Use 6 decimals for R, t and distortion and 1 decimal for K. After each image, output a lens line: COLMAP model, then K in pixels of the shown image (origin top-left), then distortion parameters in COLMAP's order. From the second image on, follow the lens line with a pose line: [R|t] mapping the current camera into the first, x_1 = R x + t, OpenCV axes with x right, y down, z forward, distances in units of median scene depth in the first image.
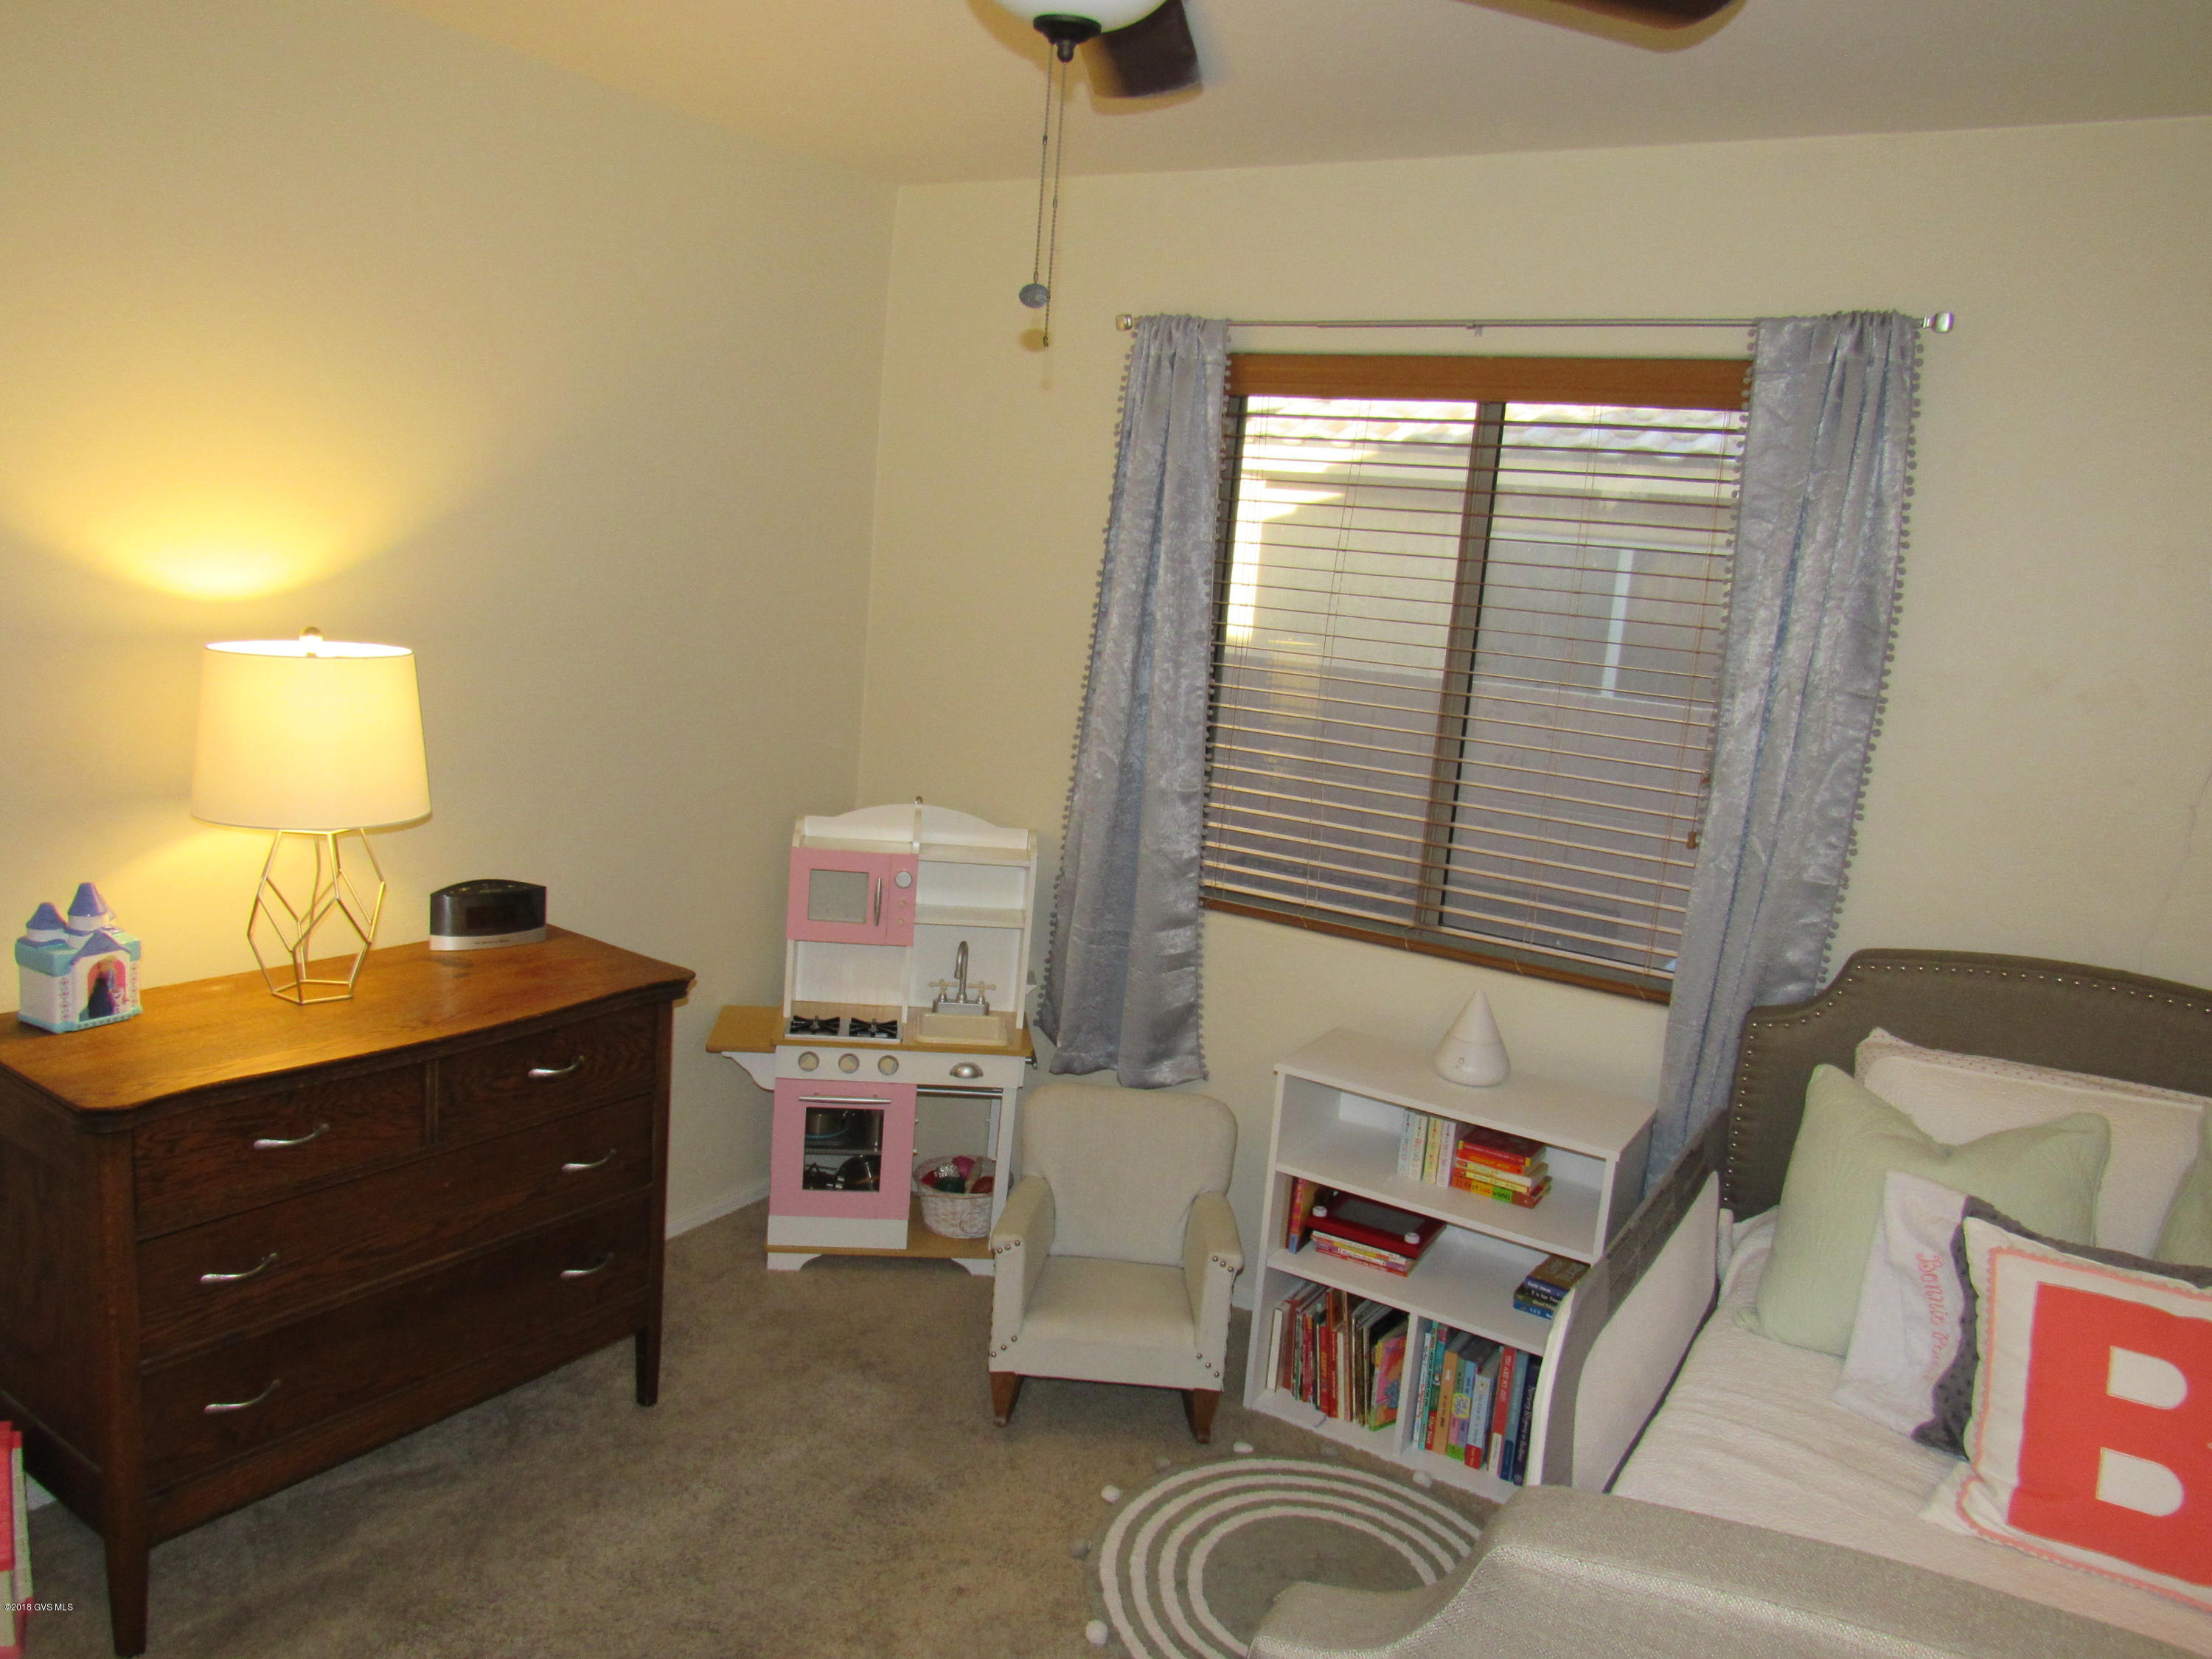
lens RADIAL K [[1585.2, 0, 1098.8], [0, 1585.2, 842.2], [0, 0, 1]] dist [-0.012511, 0.000520]
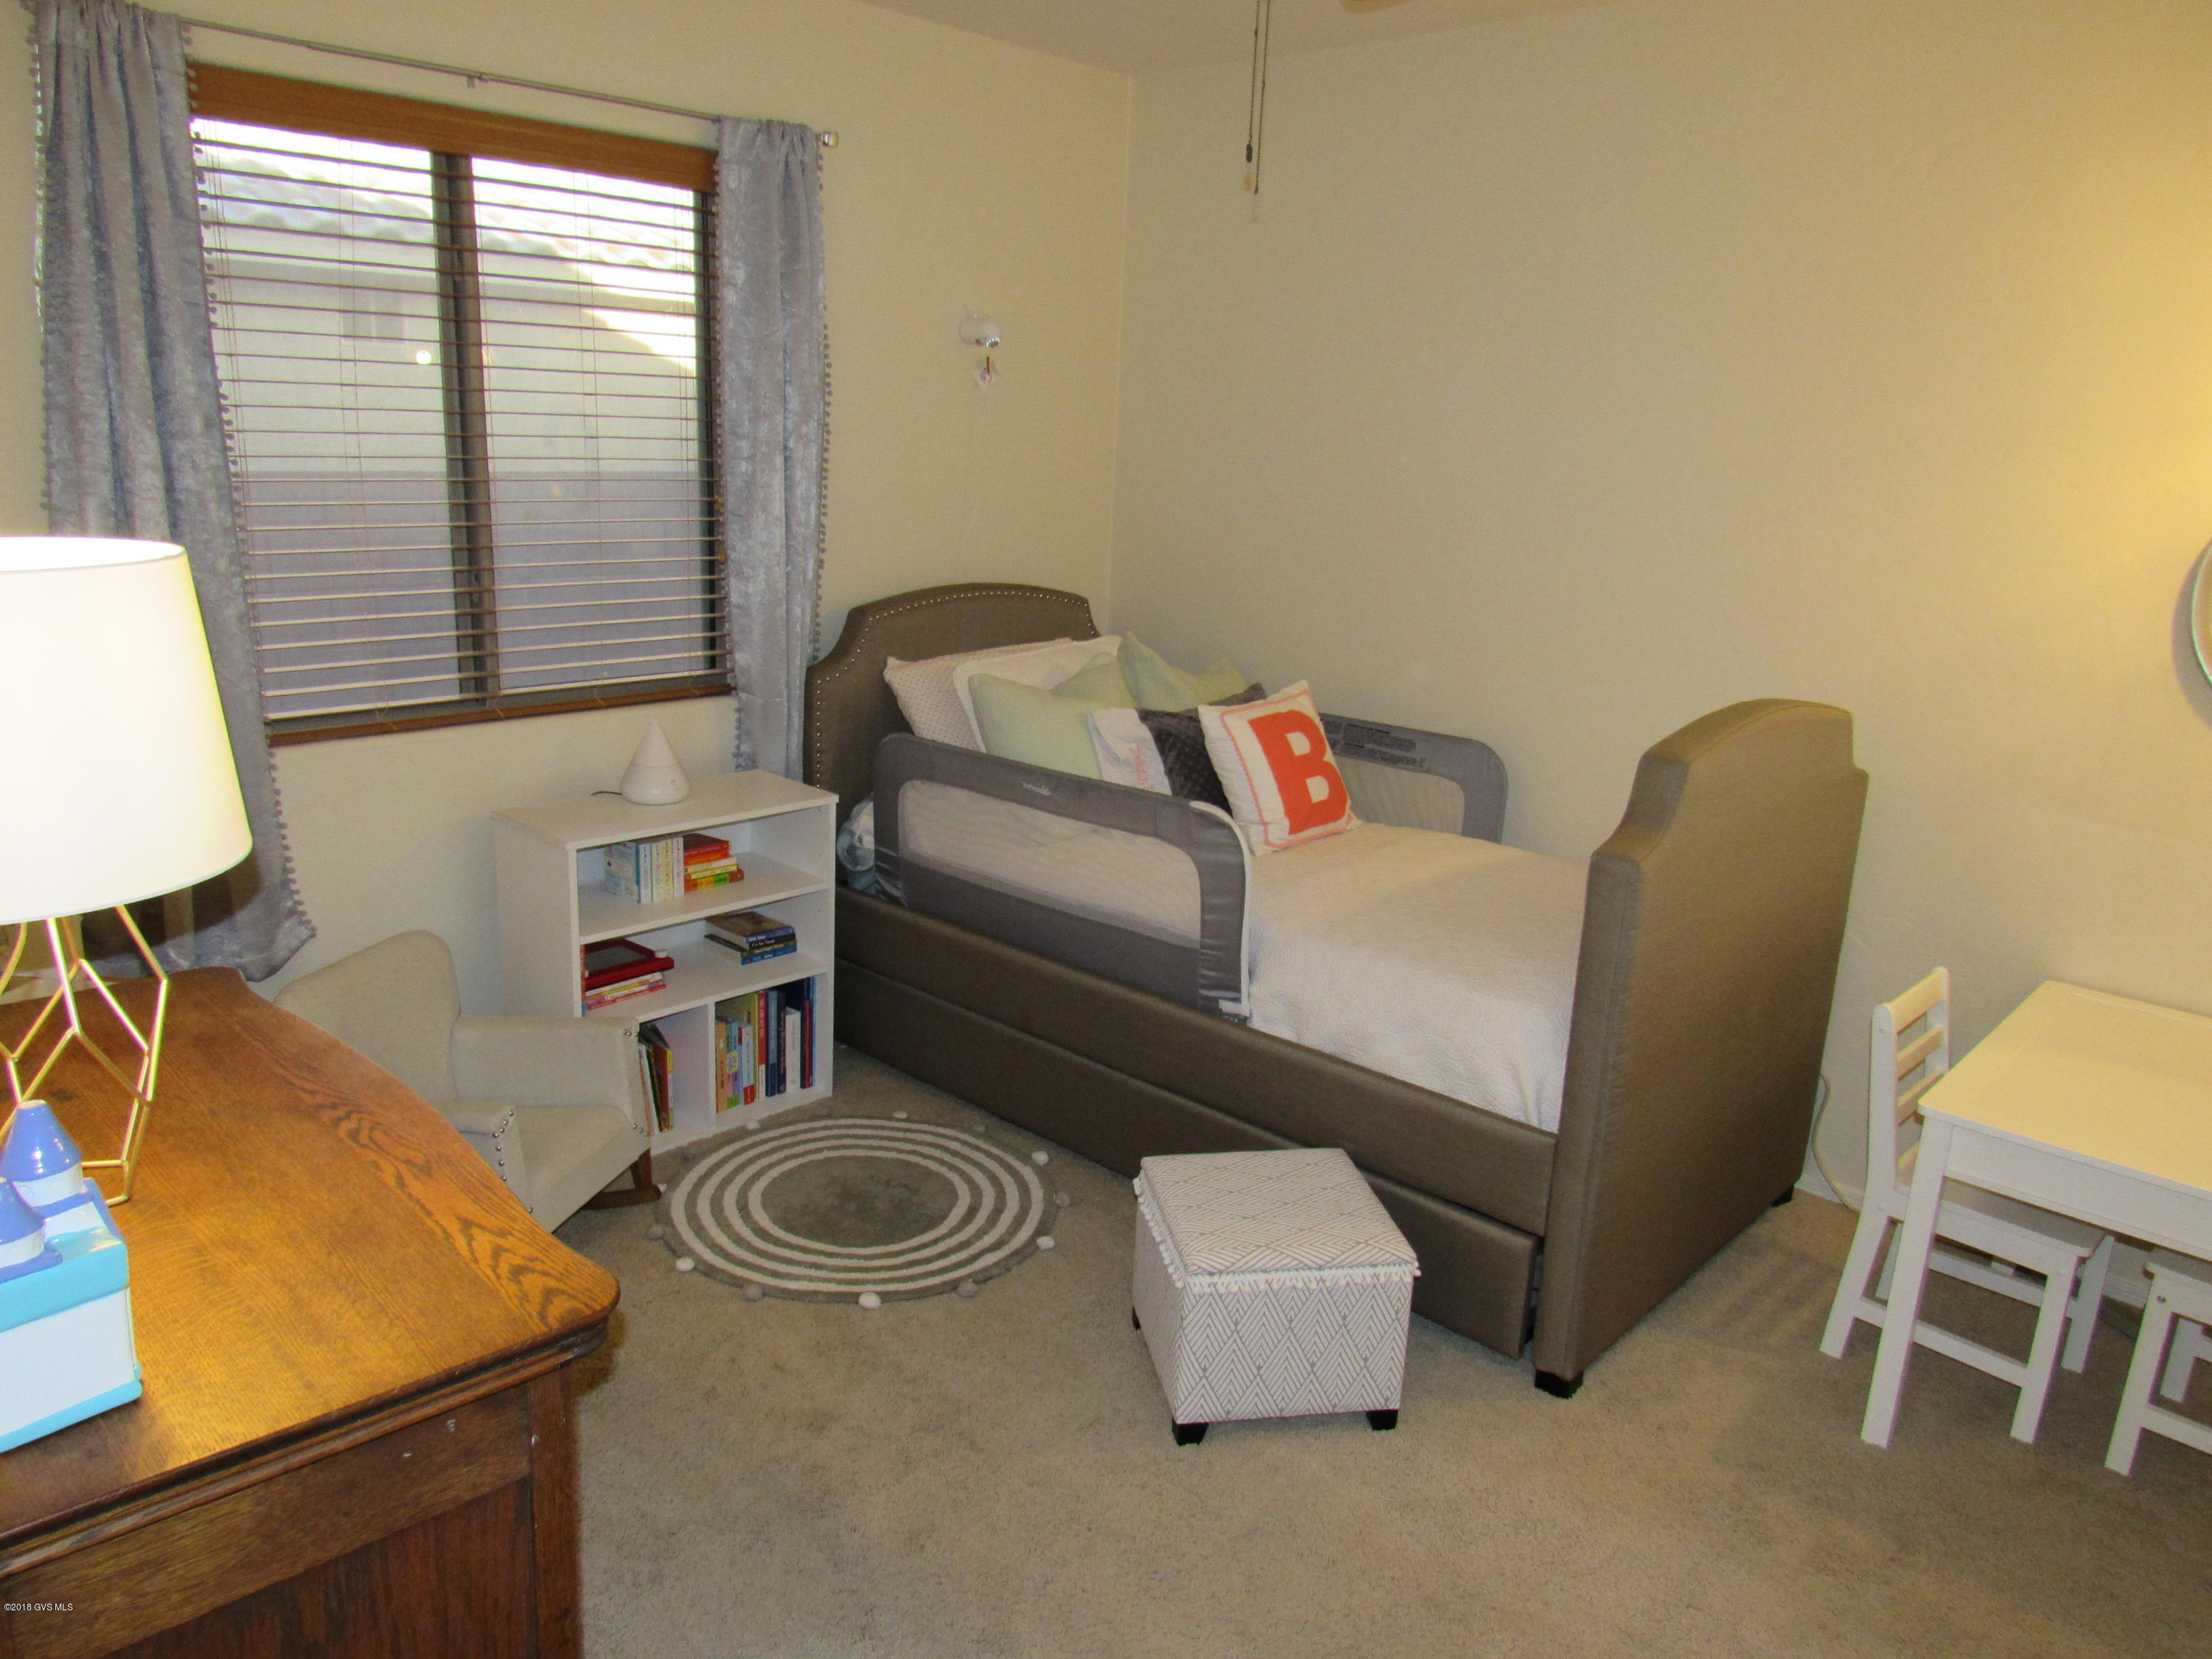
lens RADIAL K [[1585.2, 0, 1098.1], [0, 1585.2, 822.4], [0, 0, 1]] dist [-0.012511, 0.000520]
pose [[0.194959, -0.314190, 0.929126, -0.759426], [0.156711, 0.945112, 0.286713, -0.109456], [-0.968211, 0.089707, 0.233496, 0.441173]]
